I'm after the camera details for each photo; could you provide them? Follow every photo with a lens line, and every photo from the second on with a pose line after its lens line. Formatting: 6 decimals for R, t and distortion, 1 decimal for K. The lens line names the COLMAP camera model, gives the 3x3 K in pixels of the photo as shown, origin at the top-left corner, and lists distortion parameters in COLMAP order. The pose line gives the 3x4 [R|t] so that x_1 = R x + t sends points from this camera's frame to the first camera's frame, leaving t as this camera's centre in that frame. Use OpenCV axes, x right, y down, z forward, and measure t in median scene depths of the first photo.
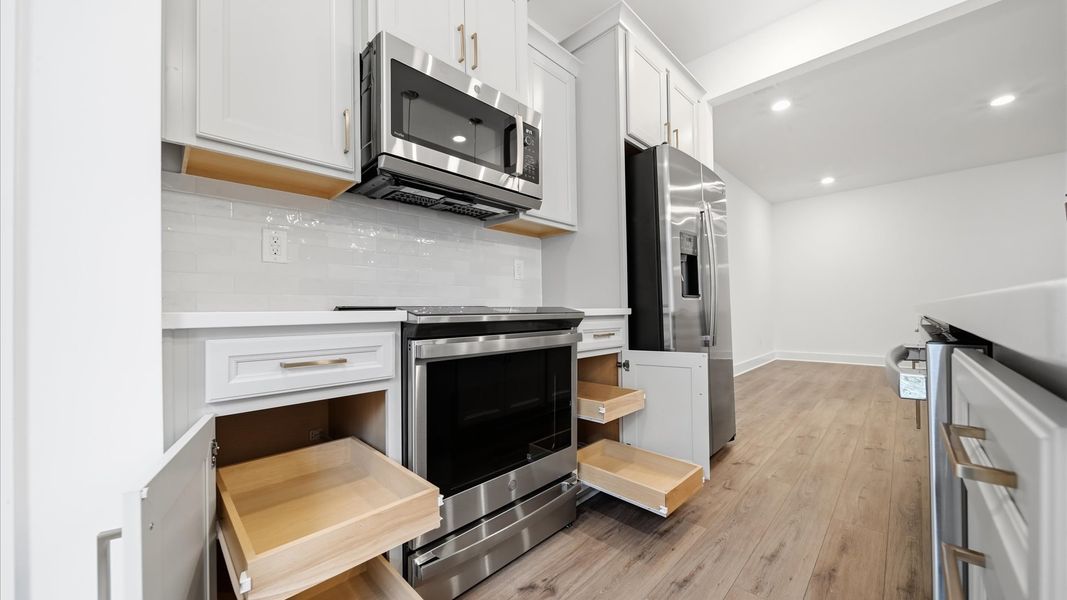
lens RADIAL K [[374.8, 0, 534.2], [0, 374.8, 307.4], [0, 0, 1]] dist [-0.001935, -0.000469]
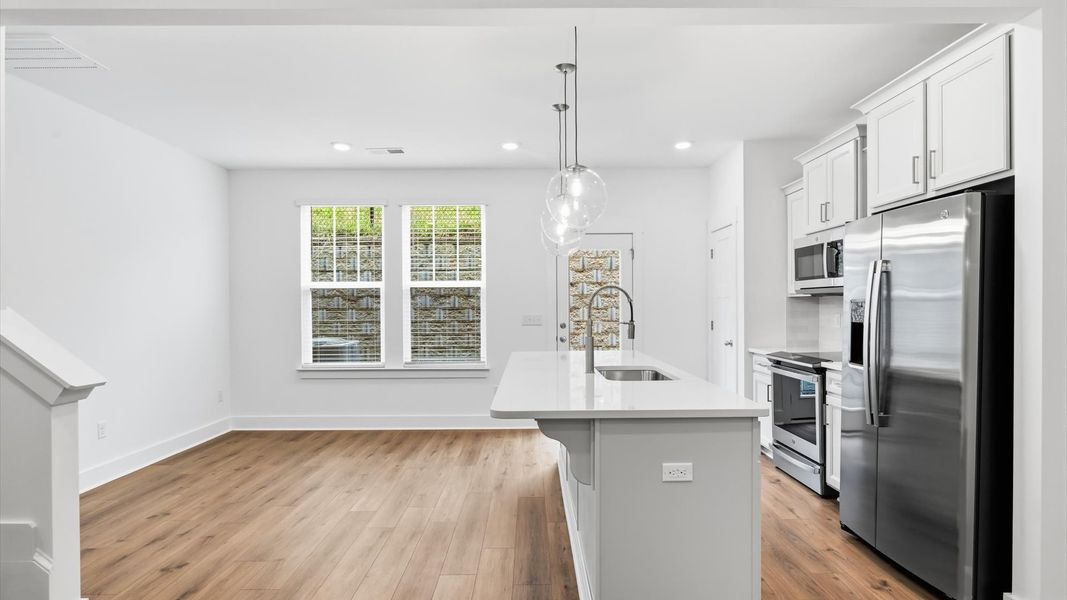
lens RADIAL K [[570.6, 0, 533.3], [0, 570.6, 309.6], [0, 0, 1]] dist [0.000269, 0.000567]
pose [[-0.708025, 0.024032, -0.705779, 2.283425], [0.024581, 0.999654, 0.009379, -0.230589], [0.705760, -0.010708, -0.708370, 1.604558]]
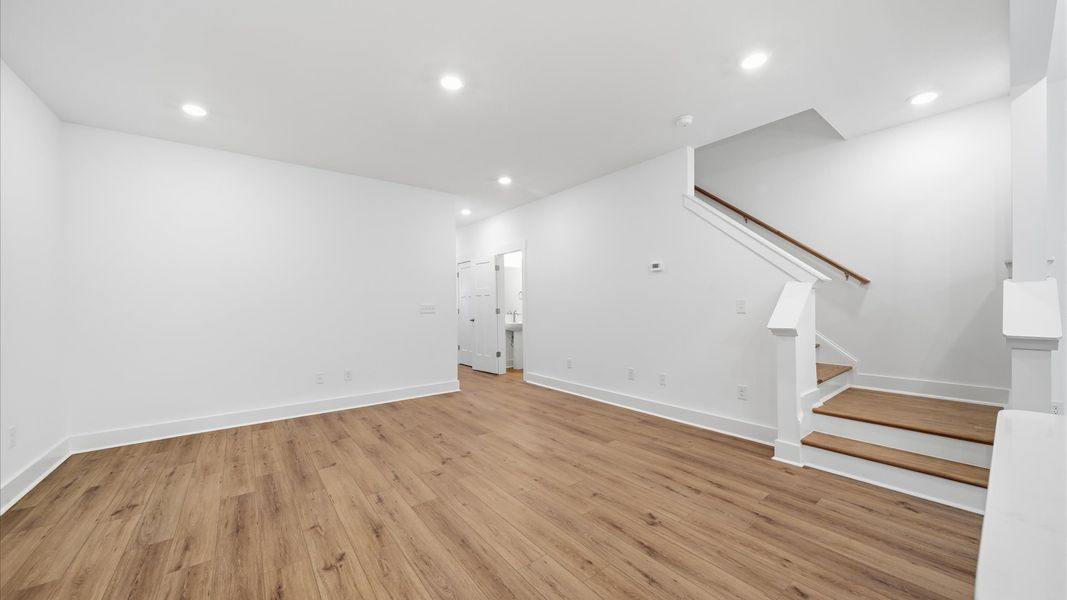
lens RADIAL K [[374.8, 0, 534.2], [0, 374.8, 307.4], [0, 0, 1]] dist [-0.001935, -0.000469]
pose [[0.129765, 0.008600, 0.991507, 0.927399], [-0.004548, 0.999957, -0.008078, -0.152600], [-0.991534, -0.003461, 0.129799, 1.314344]]
